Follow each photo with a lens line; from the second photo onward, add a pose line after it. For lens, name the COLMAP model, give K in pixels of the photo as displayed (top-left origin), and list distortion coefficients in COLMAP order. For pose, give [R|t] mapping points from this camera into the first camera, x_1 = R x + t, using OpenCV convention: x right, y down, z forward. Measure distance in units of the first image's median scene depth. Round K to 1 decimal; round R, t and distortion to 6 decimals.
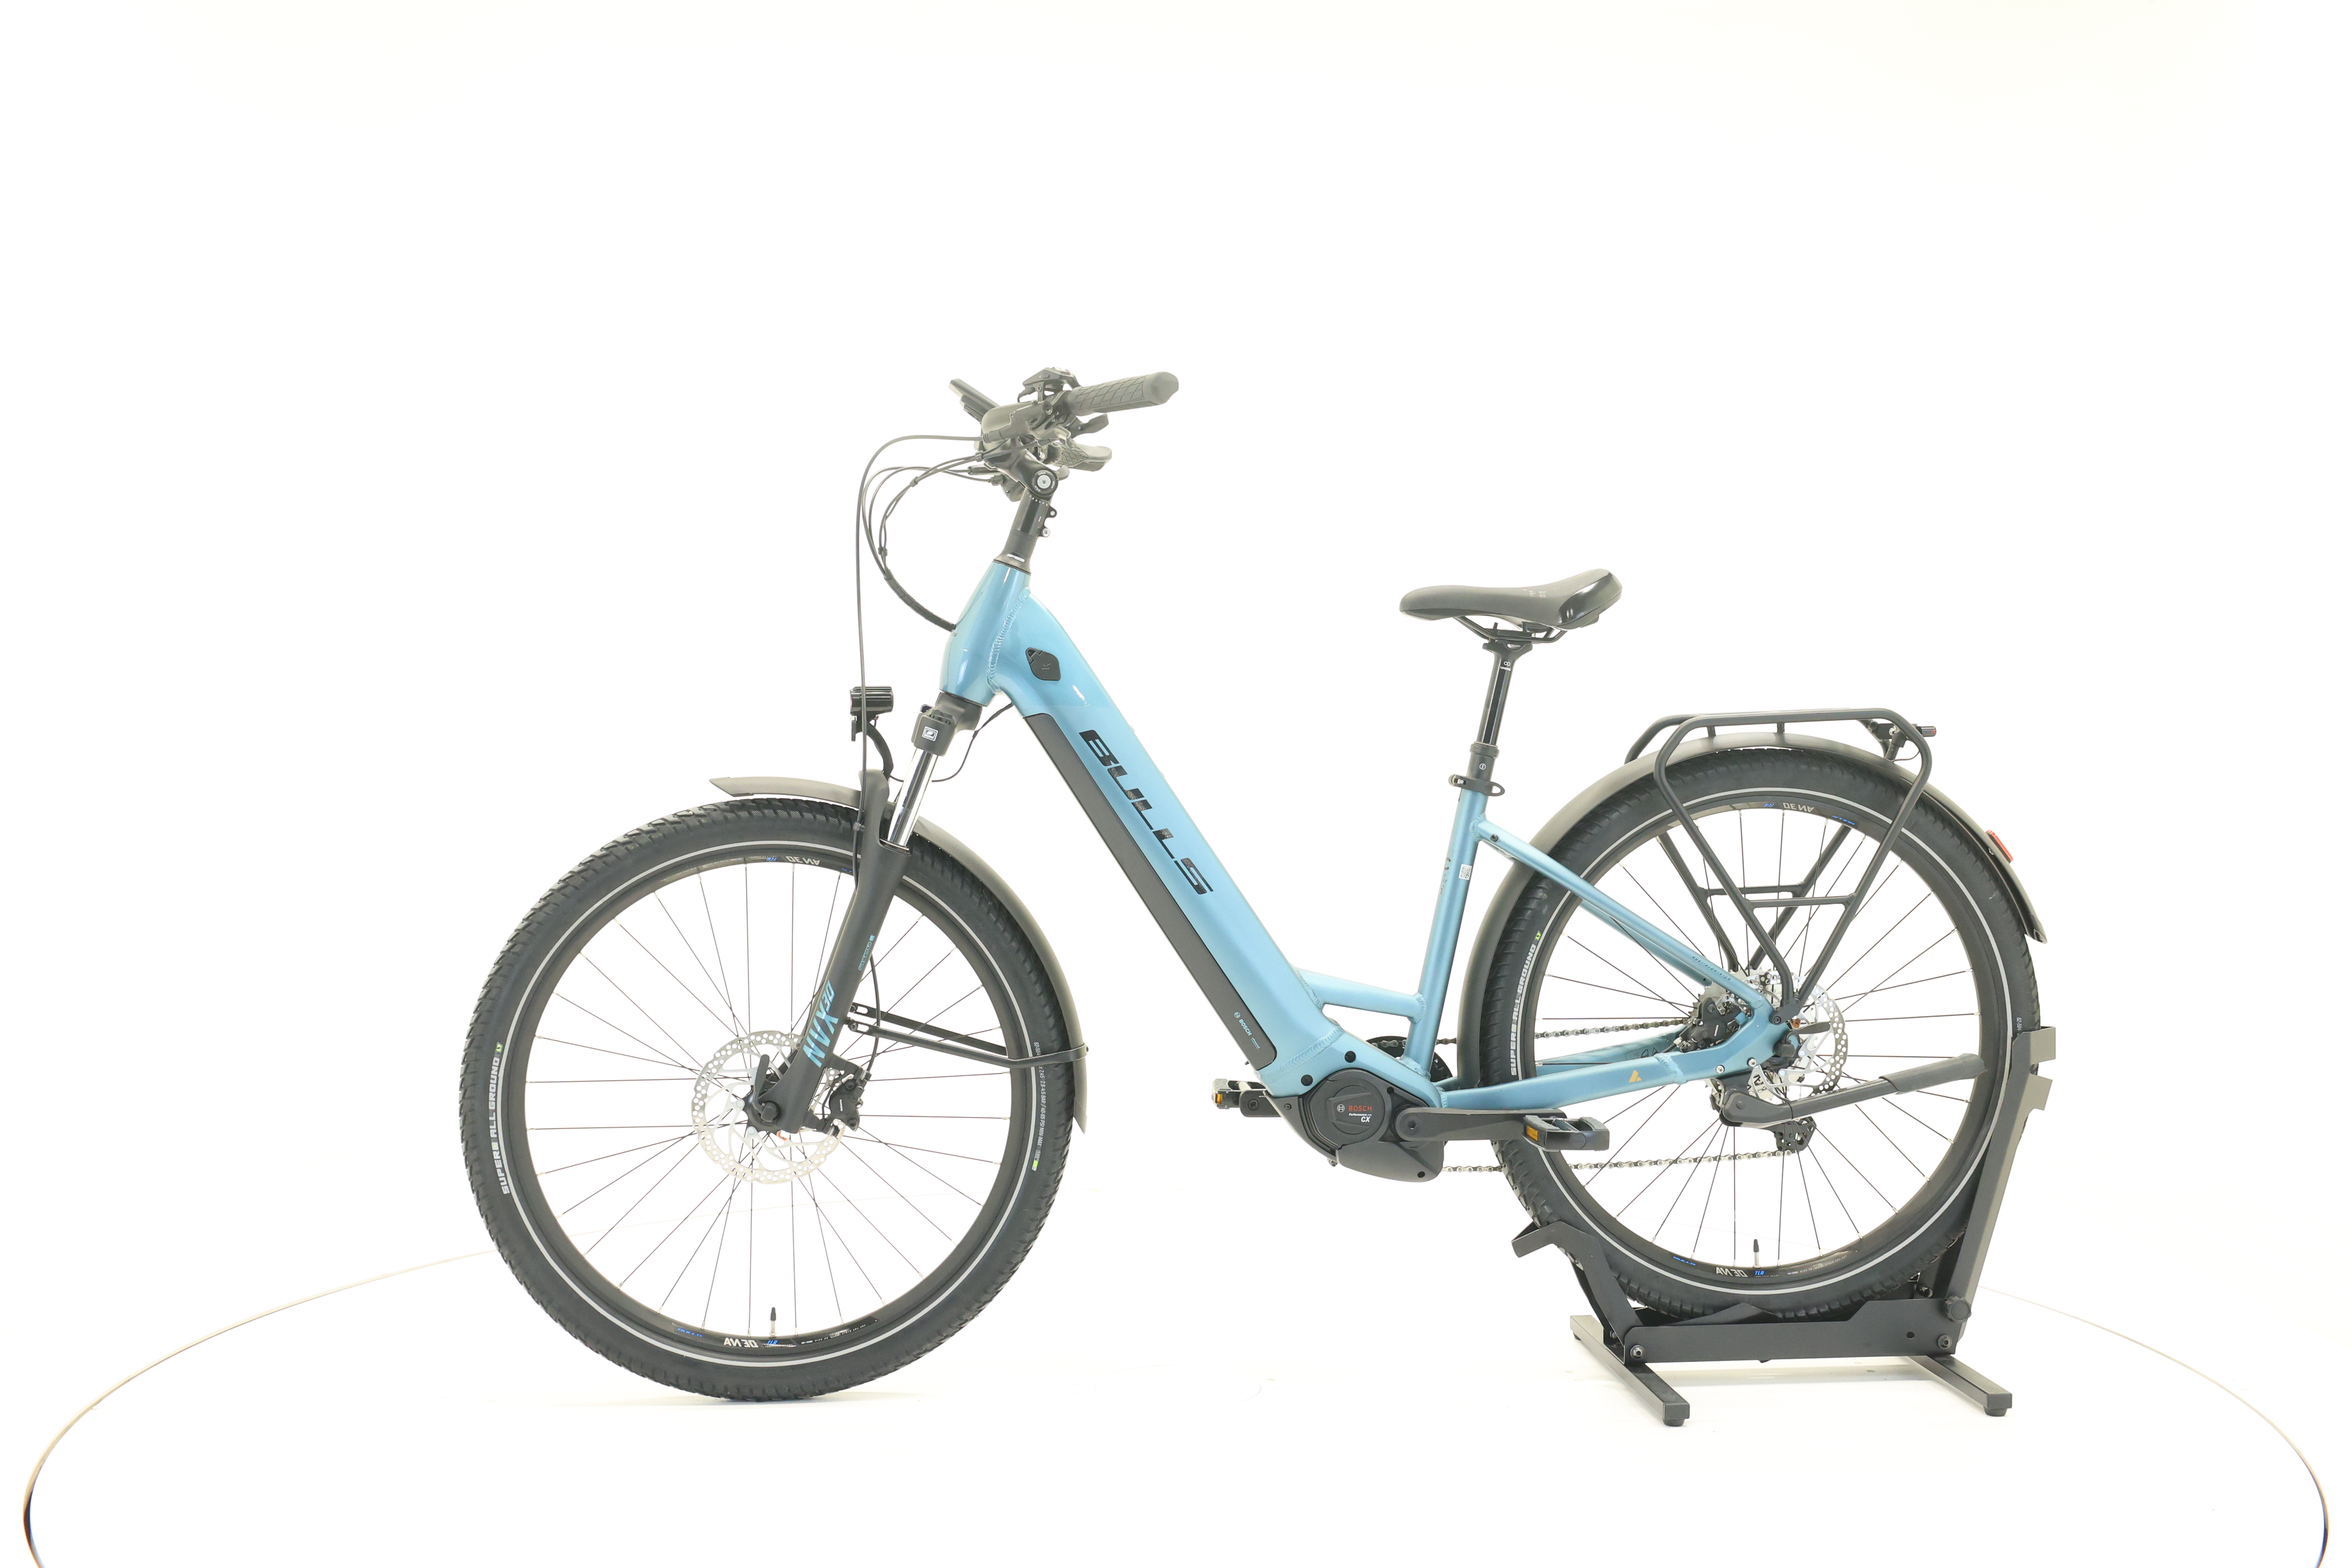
lens RADIAL K [[2482.5, 0, 1178.8], [0, 2482.5, 733.0], [0, 0, 1]] dist [-0.013524, 0.007350]
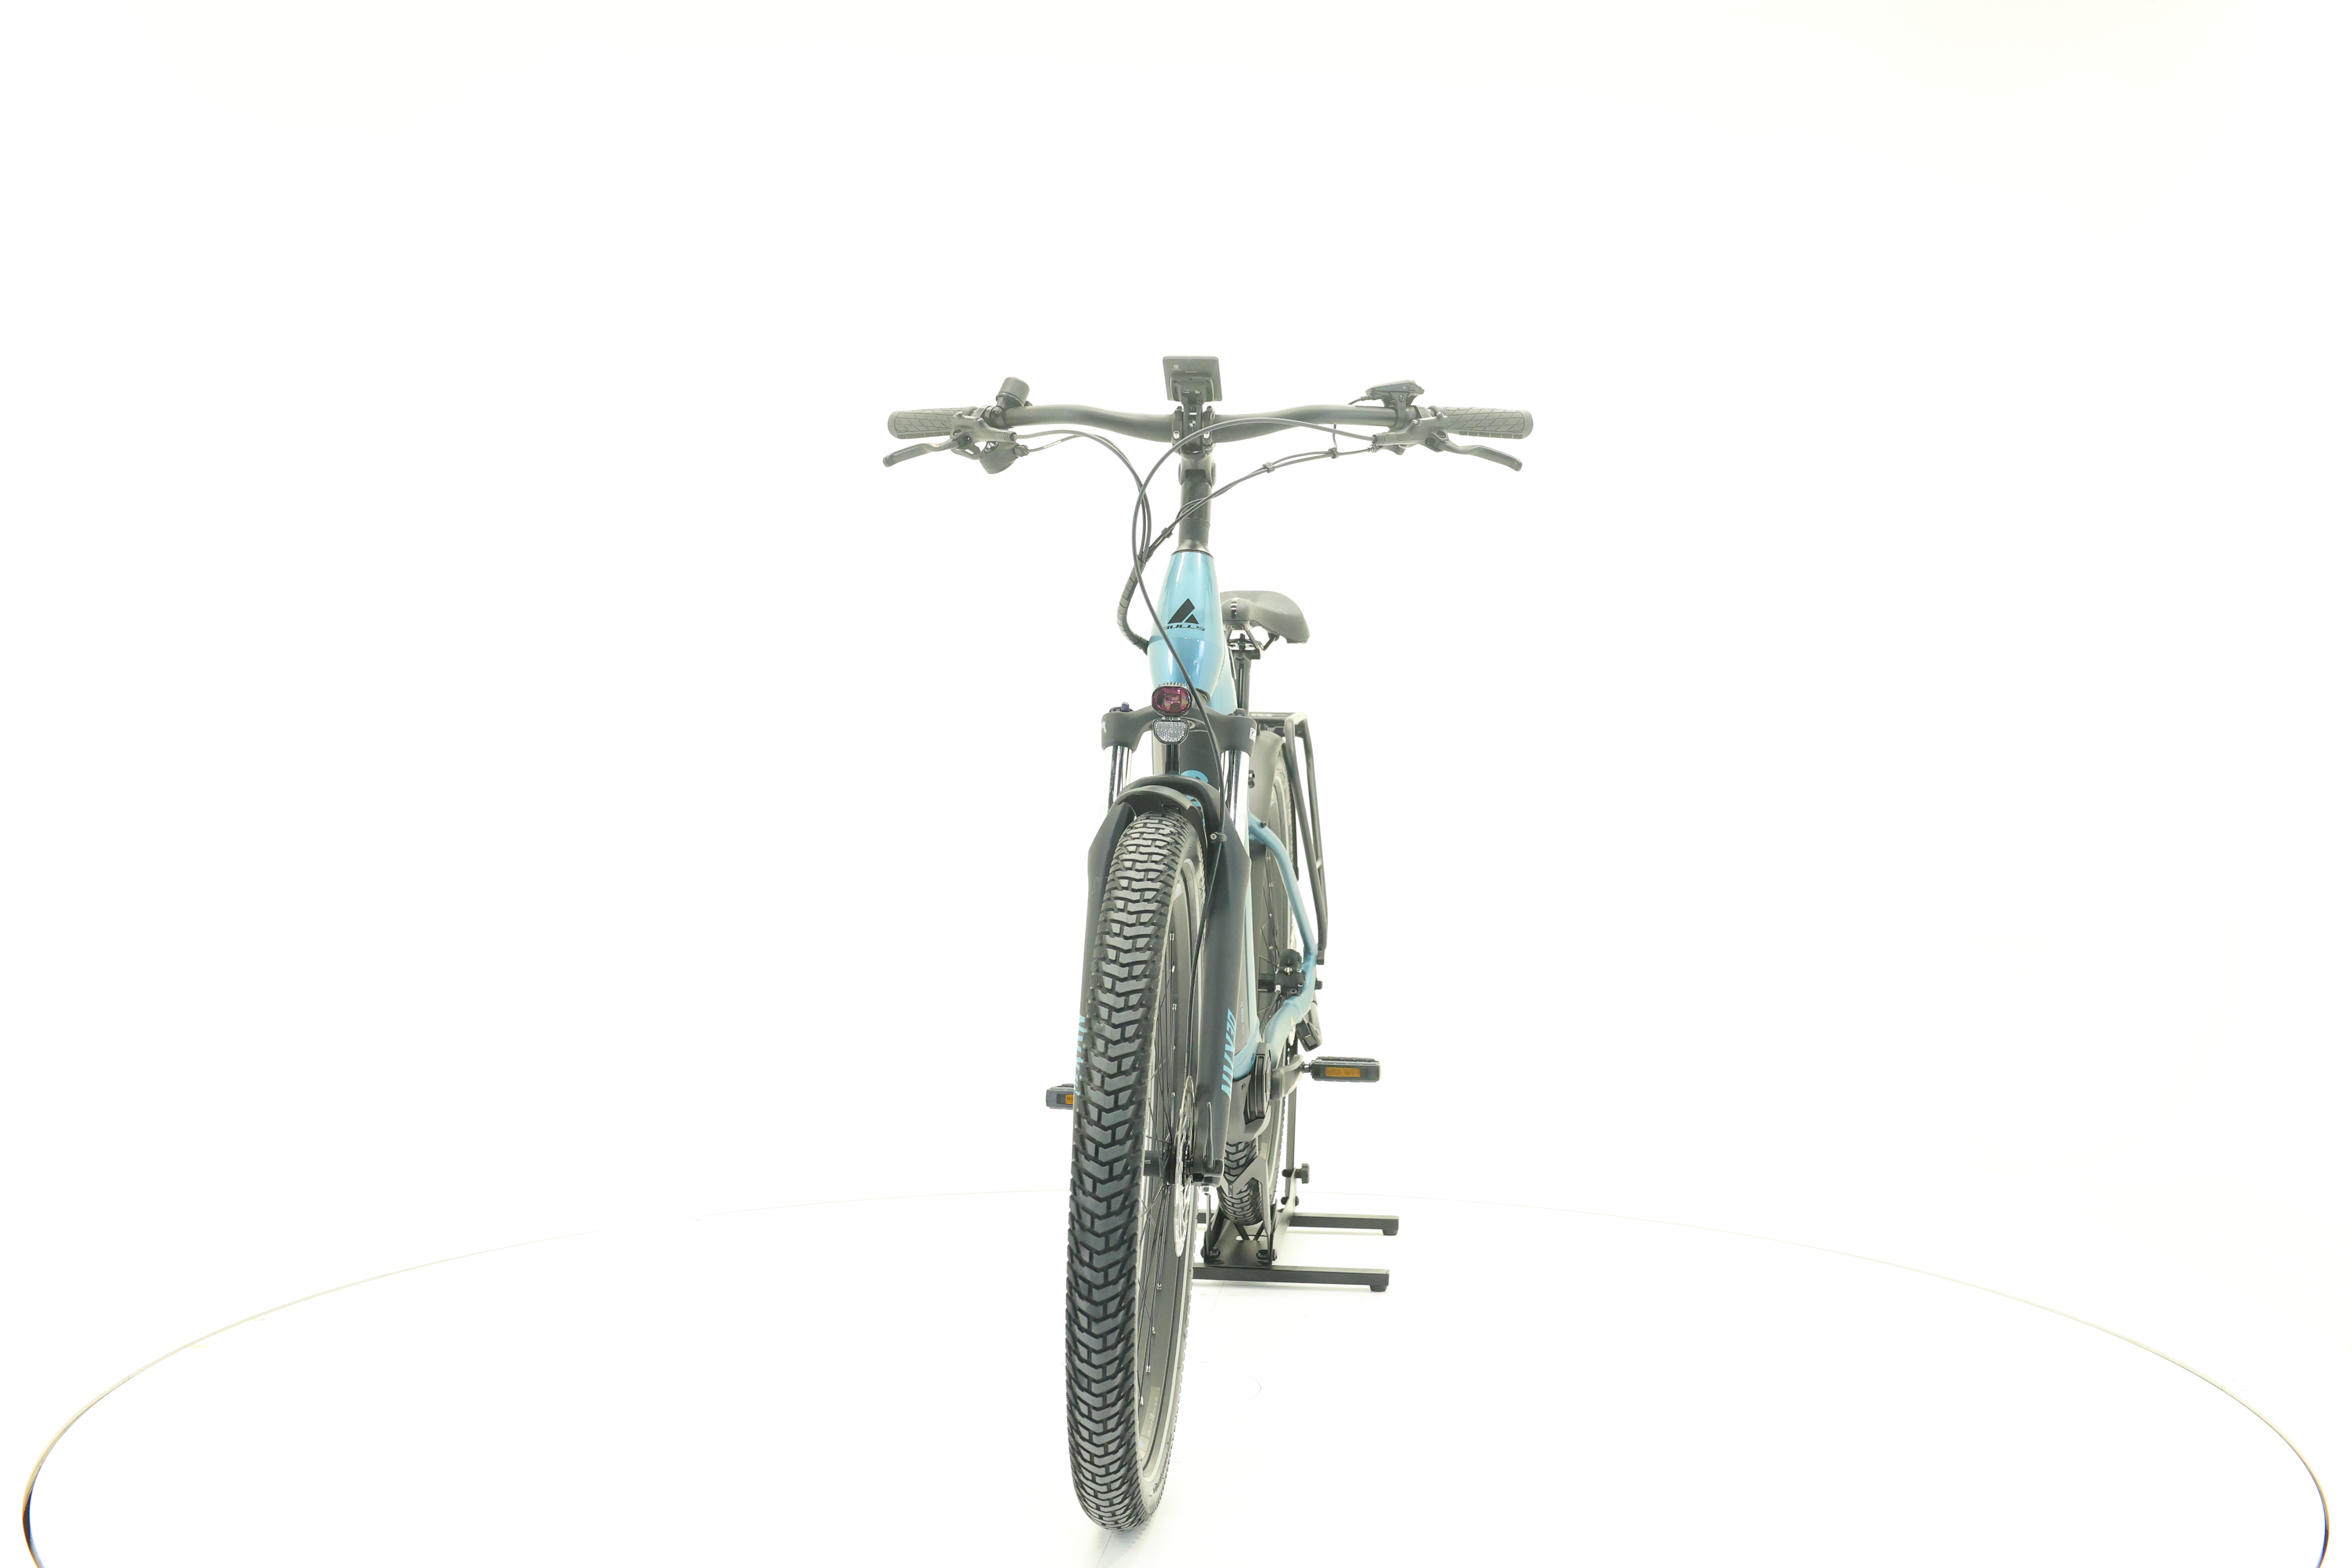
lens RADIAL K [[2482.5, 0, 1178.8], [0, 2482.5, 733.0], [0, 0, 1]] dist [-0.013524, 0.007350]
pose [[0.225493, -0.004136, 0.974236, -0.978275], [-0.001270, 0.999989, 0.004540, -0.004568], [-0.974244, -0.002261, 0.225485, 0.778375]]
